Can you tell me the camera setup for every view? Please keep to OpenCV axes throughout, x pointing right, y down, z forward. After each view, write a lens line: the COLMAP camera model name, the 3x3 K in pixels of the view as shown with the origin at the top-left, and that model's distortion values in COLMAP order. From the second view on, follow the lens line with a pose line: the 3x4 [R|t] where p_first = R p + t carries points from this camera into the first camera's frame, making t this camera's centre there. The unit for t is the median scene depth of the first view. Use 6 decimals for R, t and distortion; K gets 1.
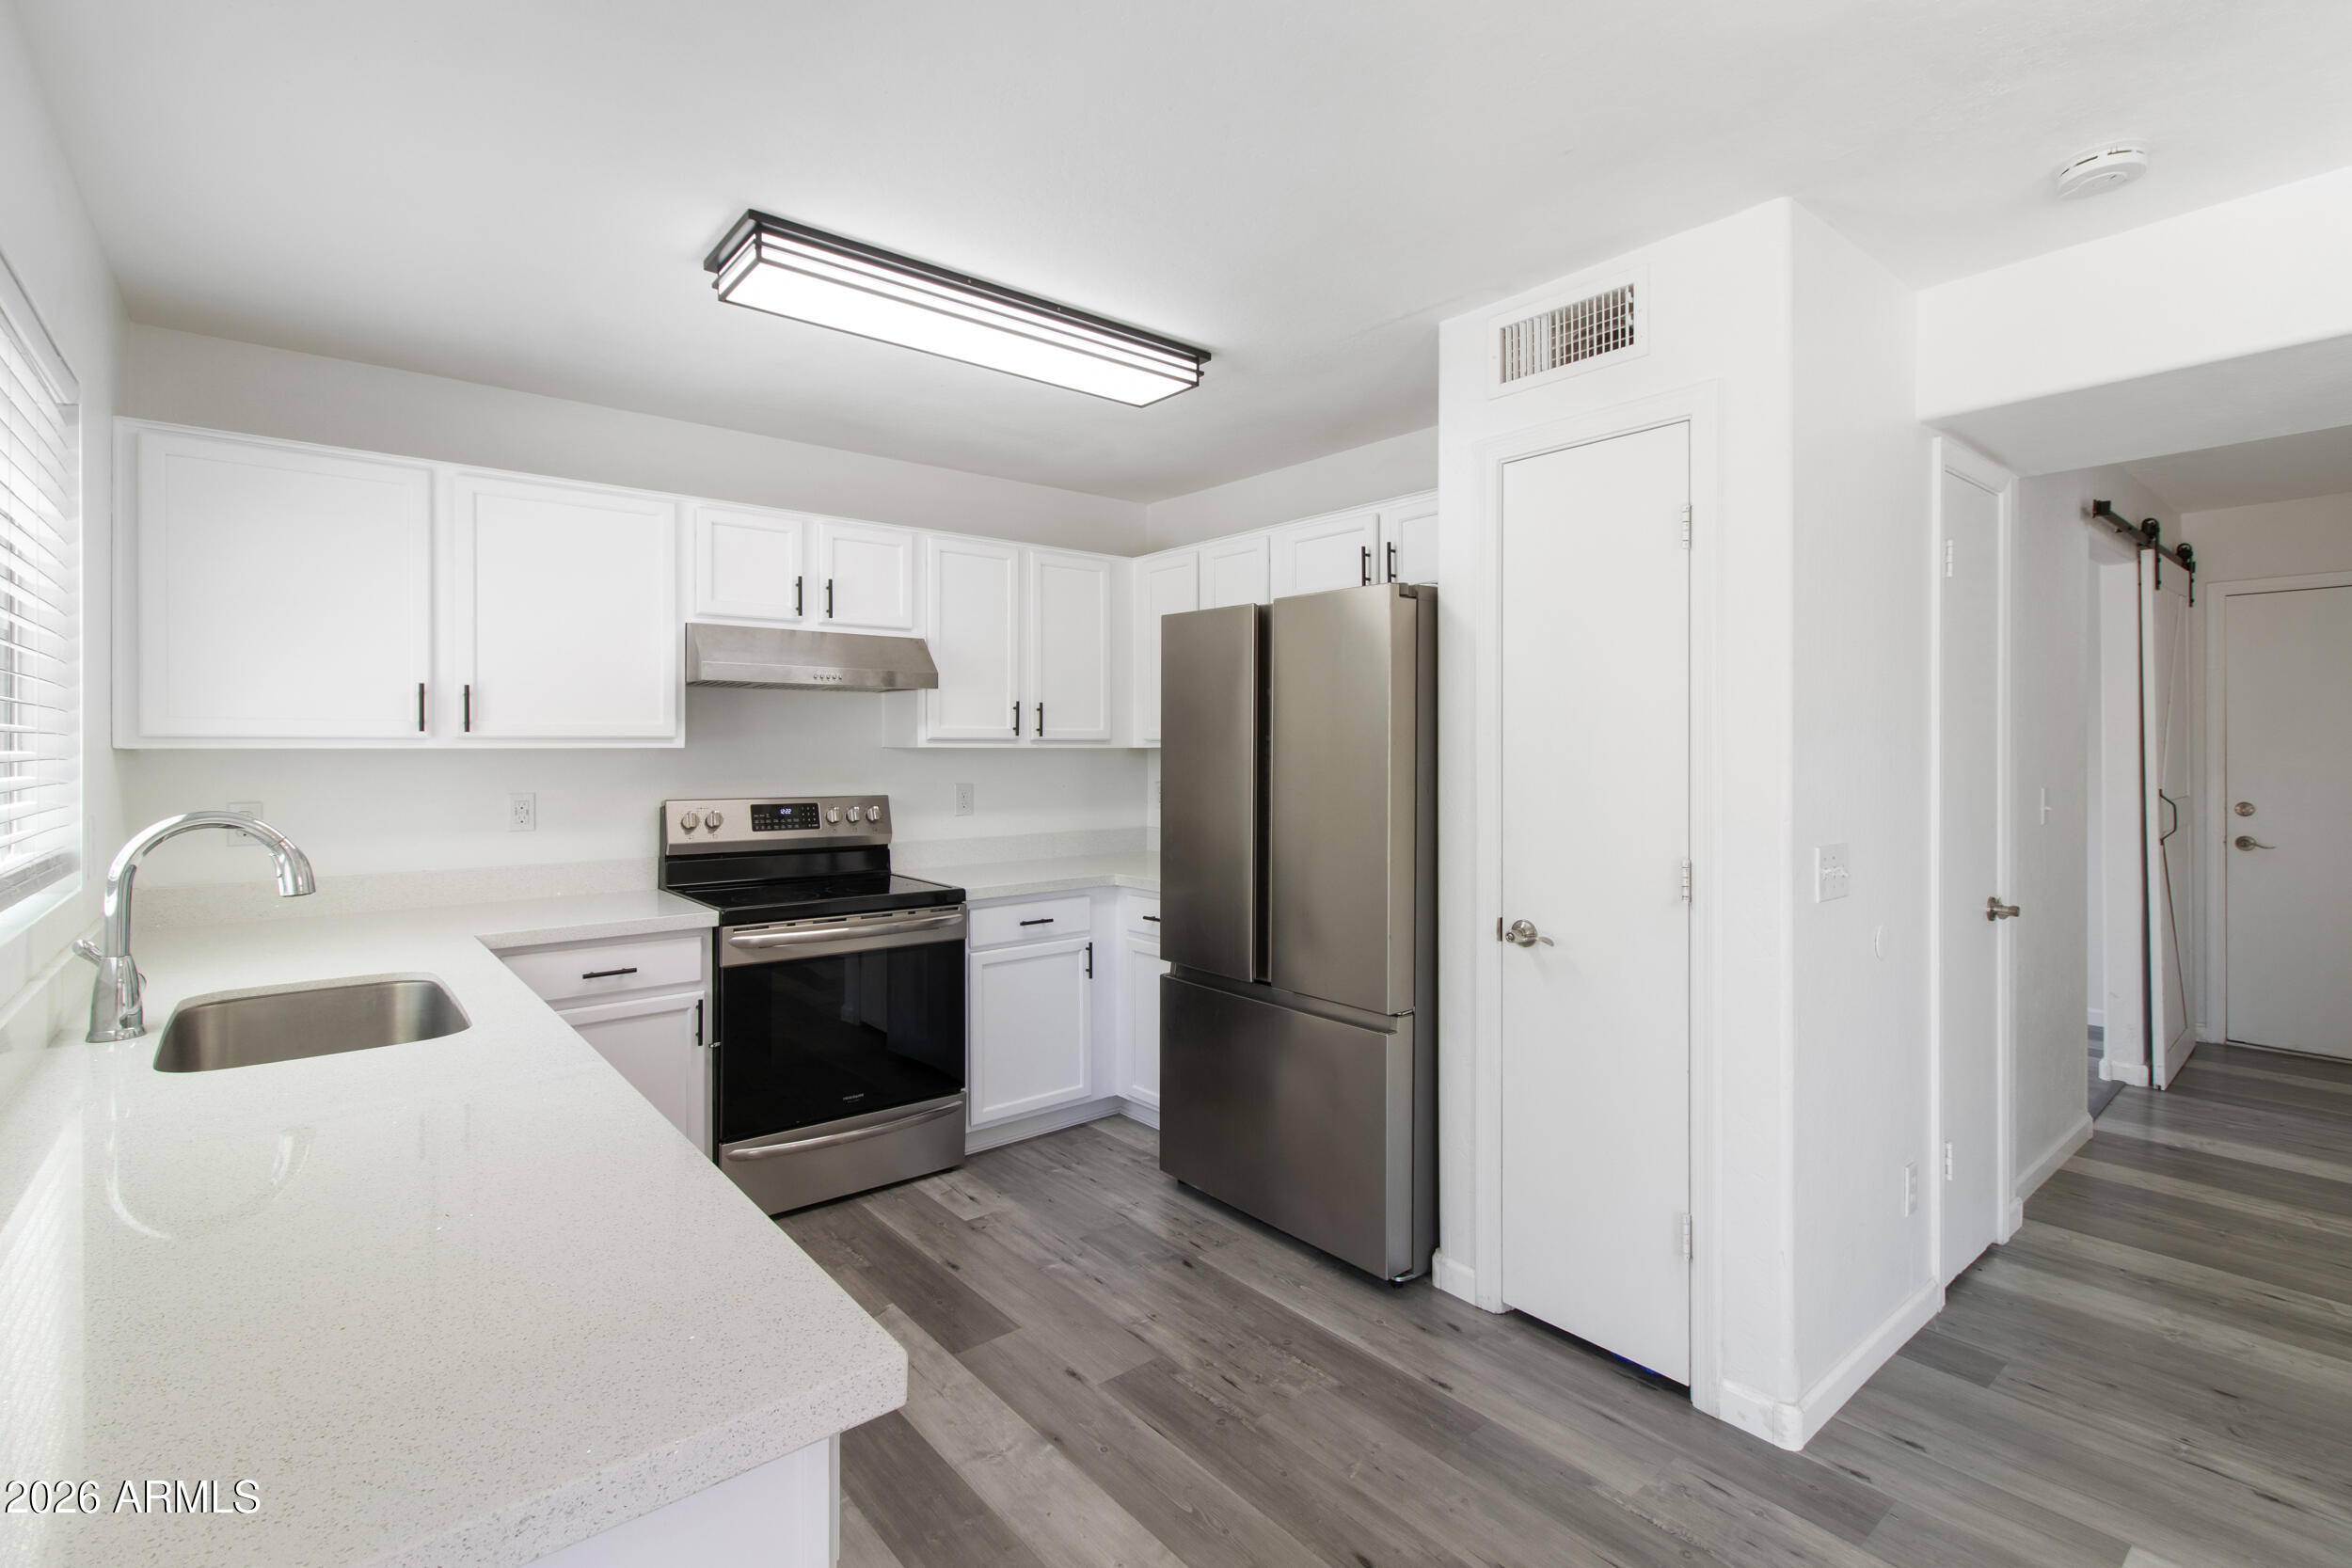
lens RADIAL K [[1071.7, 0, 1172.9], [0, 1071.7, 748.2], [0, 0, 1]] dist [0.018885, 0.000302]
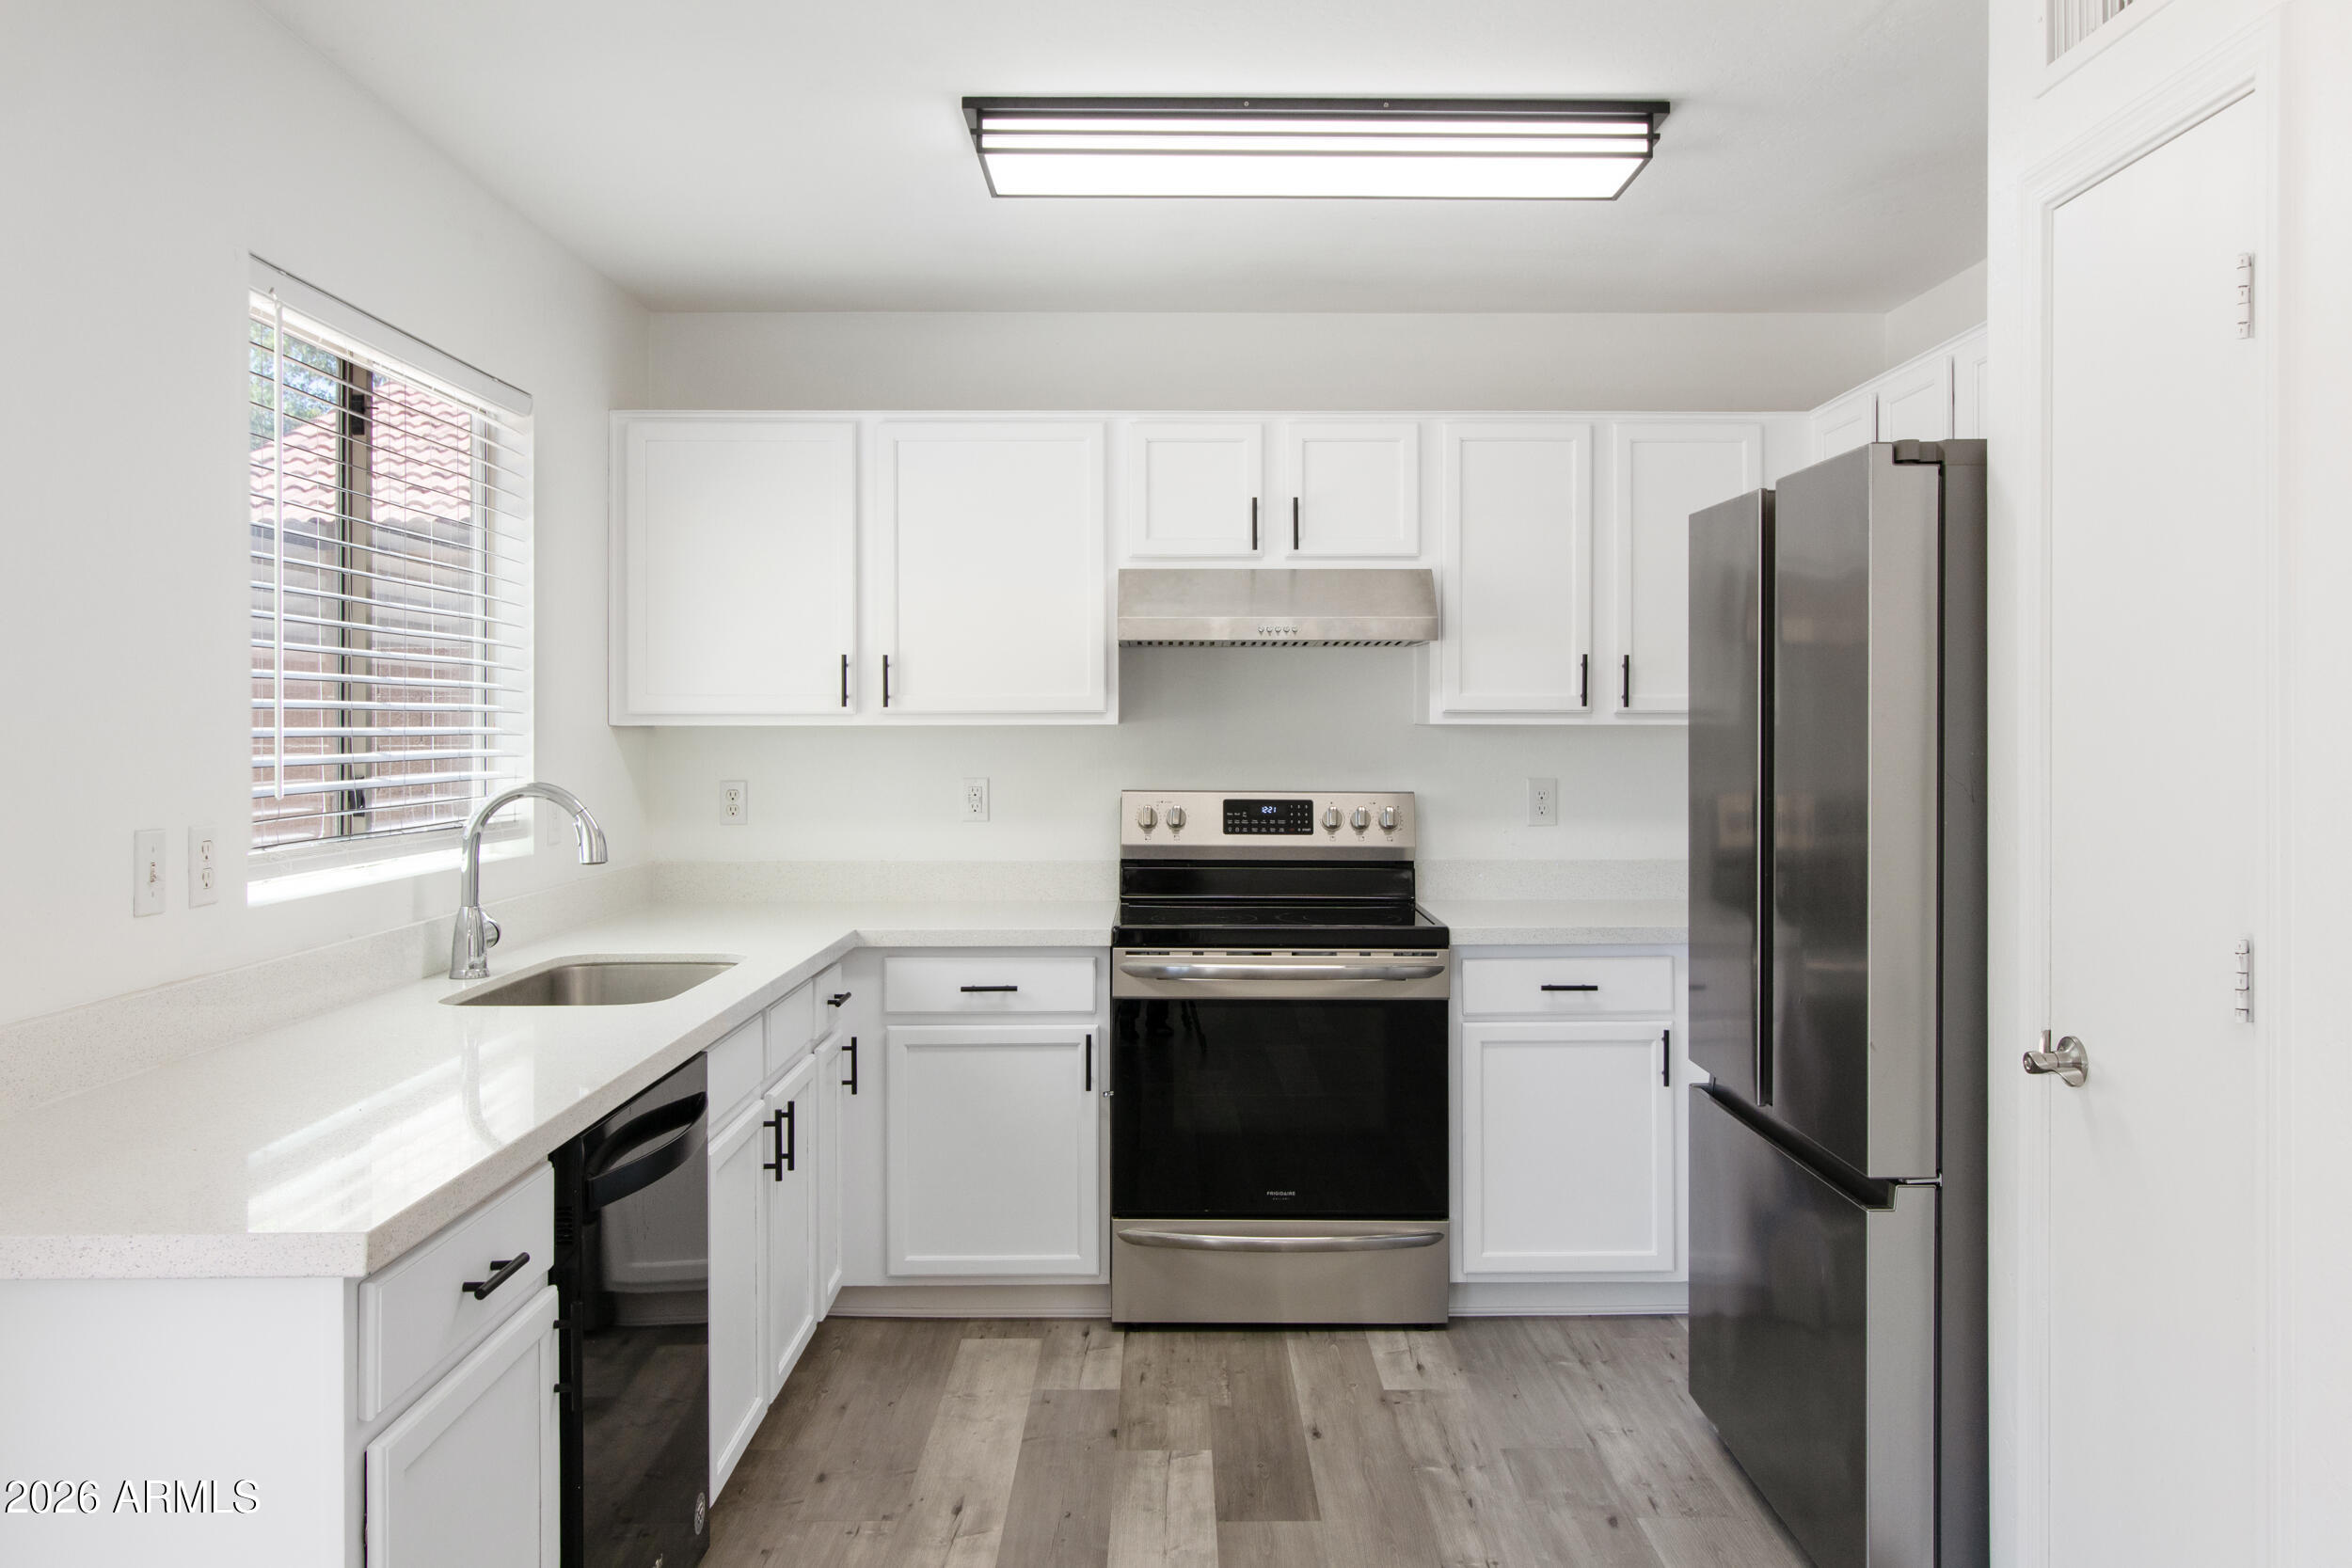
lens RADIAL K [[1727.1, 0, 1181.9], [0, 1727.1, 725.5], [0, 0, 1]] dist [0.034759, 0.000626]
pose [[0.790416, -0.000485, -0.612570, 0.379786], [-0.000145, 1.000000, -0.000979, 0.001267], [0.612570, 0.000863, 0.790416, 0.010013]]
